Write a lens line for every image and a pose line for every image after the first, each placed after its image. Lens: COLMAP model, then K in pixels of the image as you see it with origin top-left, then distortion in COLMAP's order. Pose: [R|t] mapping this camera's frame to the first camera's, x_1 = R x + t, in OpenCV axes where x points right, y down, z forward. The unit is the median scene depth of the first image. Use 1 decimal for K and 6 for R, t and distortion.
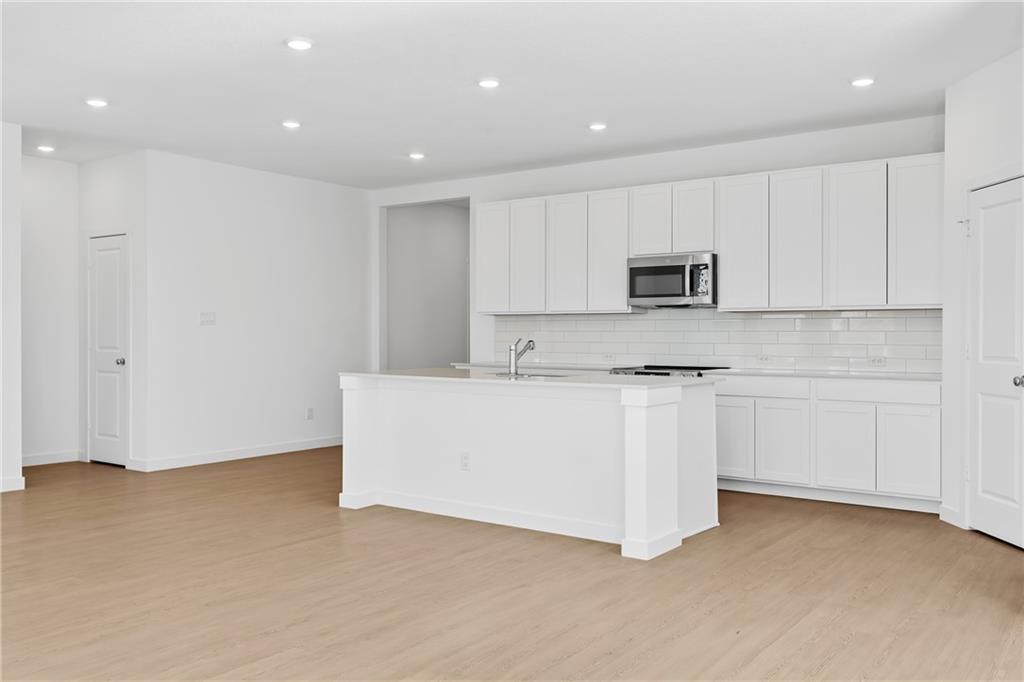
lens RADIAL K [[757.5, 0, 512.0], [0, 757.5, 341.0], [0, 0, 1]] dist [0.005769, -0.000031]
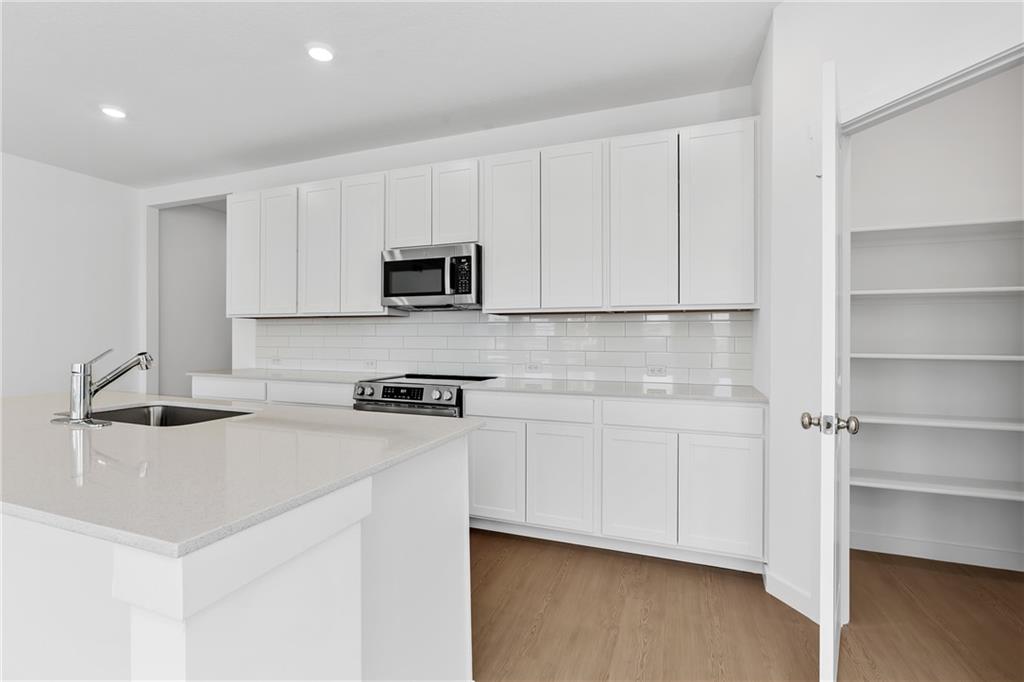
lens RADIAL K [[450.8, 0, 498.8], [0, 450.8, 338.2], [0, 0, 1]] dist [-0.001215, 0.000445]
pose [[0.961585, 0.000050, 0.274507, 0.148148], [0.001786, 0.999978, -0.006439, -0.007330], [-0.274501, 0.006682, 0.961564, 0.501180]]
